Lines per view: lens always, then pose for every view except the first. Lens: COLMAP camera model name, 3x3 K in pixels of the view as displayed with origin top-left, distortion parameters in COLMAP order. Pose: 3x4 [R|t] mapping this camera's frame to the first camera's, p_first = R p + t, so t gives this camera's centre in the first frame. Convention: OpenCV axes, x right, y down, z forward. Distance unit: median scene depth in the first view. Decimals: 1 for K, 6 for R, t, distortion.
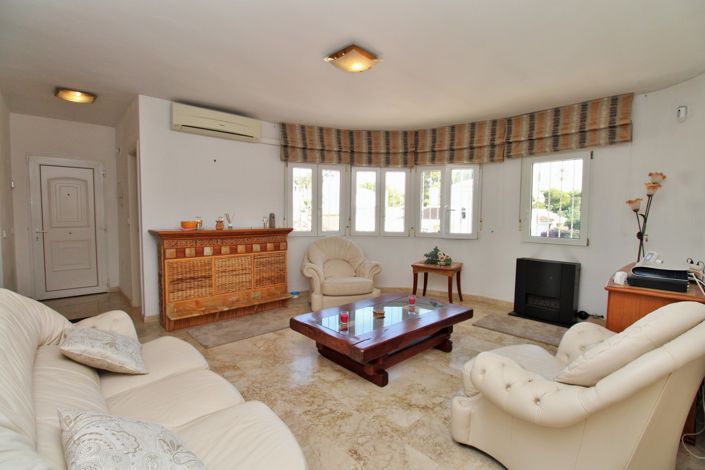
lens RADIAL K [[330.1, 0, 352.5], [0, 330.1, 235.0], [0, 0, 1]] dist [-0.023888, -0.000798]
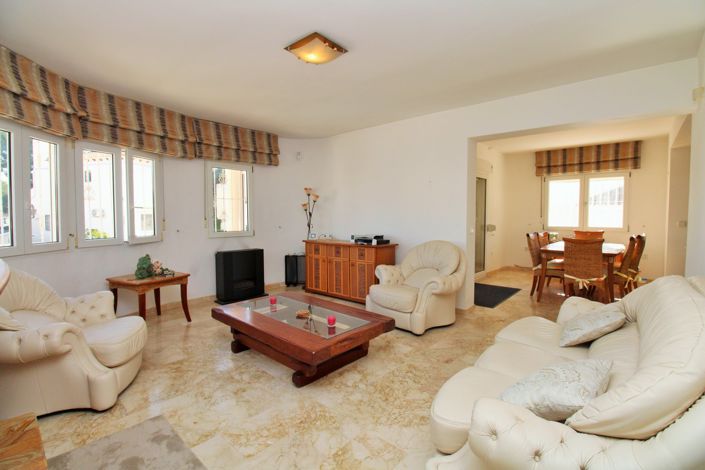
lens RADIAL K [[330.1, 0, 352.5], [0, 330.1, 235.0], [0, 0, 1]] dist [-0.023888, -0.000798]
pose [[-0.105065, -0.070355, 0.991974, -0.690711], [0.061391, 0.995133, 0.077081, -0.049961], [-0.992569, 0.068996, -0.100234, 0.724030]]
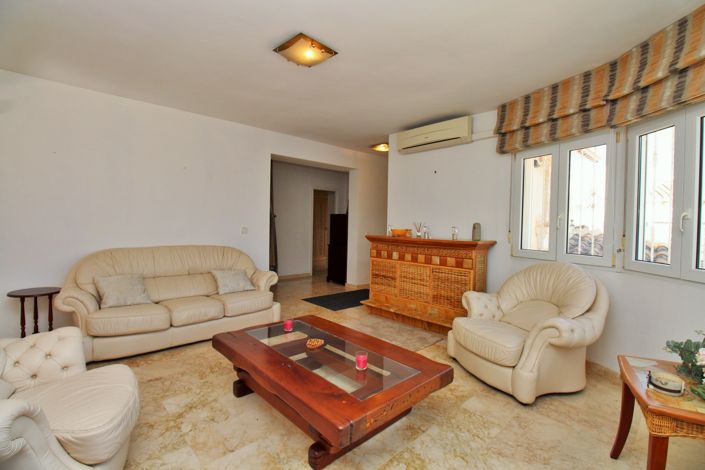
lens RADIAL K [[323.7, 0, 351.6], [0, 323.7, 225.3], [0, 0, 1]] dist [-0.019763, -0.000092]
pose [[0.017767, 0.001018, -0.999842, 0.658775], [-0.086620, 0.996241, -0.000524, -0.040283], [0.996083, 0.086615, 0.017789, 0.811962]]
